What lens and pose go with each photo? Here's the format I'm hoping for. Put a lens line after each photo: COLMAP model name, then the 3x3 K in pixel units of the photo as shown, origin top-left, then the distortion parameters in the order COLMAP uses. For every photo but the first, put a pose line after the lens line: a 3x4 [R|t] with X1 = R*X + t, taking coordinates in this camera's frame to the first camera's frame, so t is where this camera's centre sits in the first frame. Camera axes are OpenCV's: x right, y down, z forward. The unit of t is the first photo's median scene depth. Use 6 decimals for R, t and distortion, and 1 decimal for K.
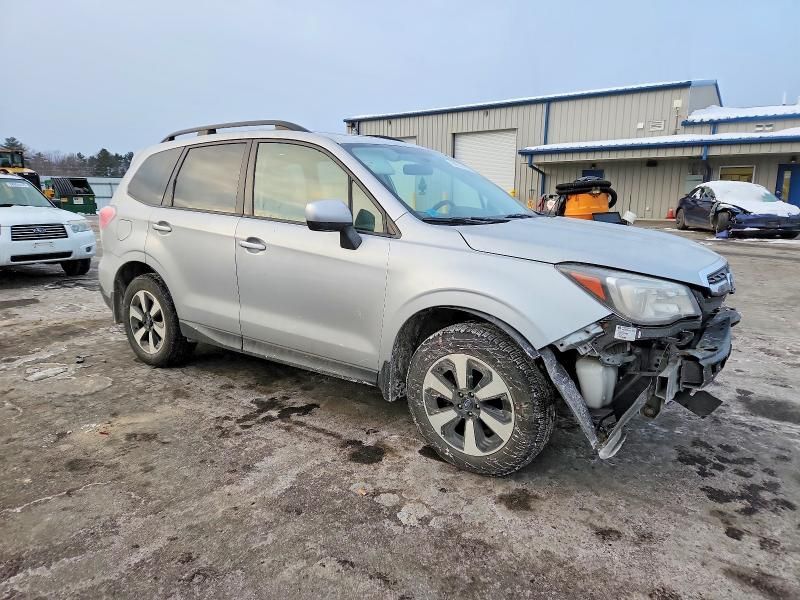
lens RADIAL K [[534.9, 0, 400.0], [0, 534.9, 300.0], [0, 0, 1]] dist [0.063494, -0.058882]
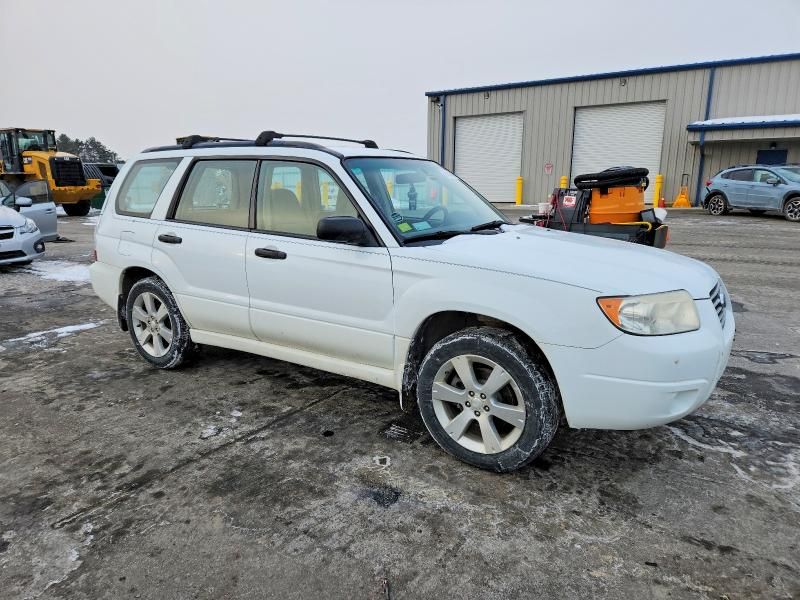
lens RADIAL K [[534.9, 0, 400.0], [0, 534.9, 300.0], [0, 0, 1]] dist [0.063494, -0.058882]
pose [[0.998147, -0.018798, 0.057880, -0.250956], [0.017405, 0.999549, 0.024471, -0.040817], [-0.058314, -0.023418, 0.998024, 0.192381]]
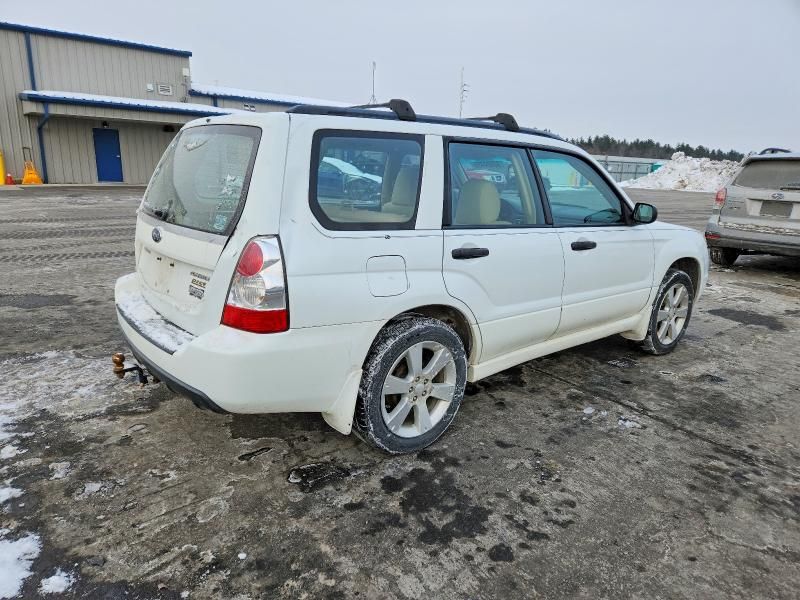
lens RADIAL K [[534.2, 0, 388.0], [0, 534.2, 304.1], [0, 0, 1]] dist [0.054037, -0.045743]
pose [[0.248183, -0.235761, 0.939586, -0.407266], [0.155455, 0.967055, 0.201591, -0.068347], [-0.956158, 0.096032, 0.276657, 0.328858]]
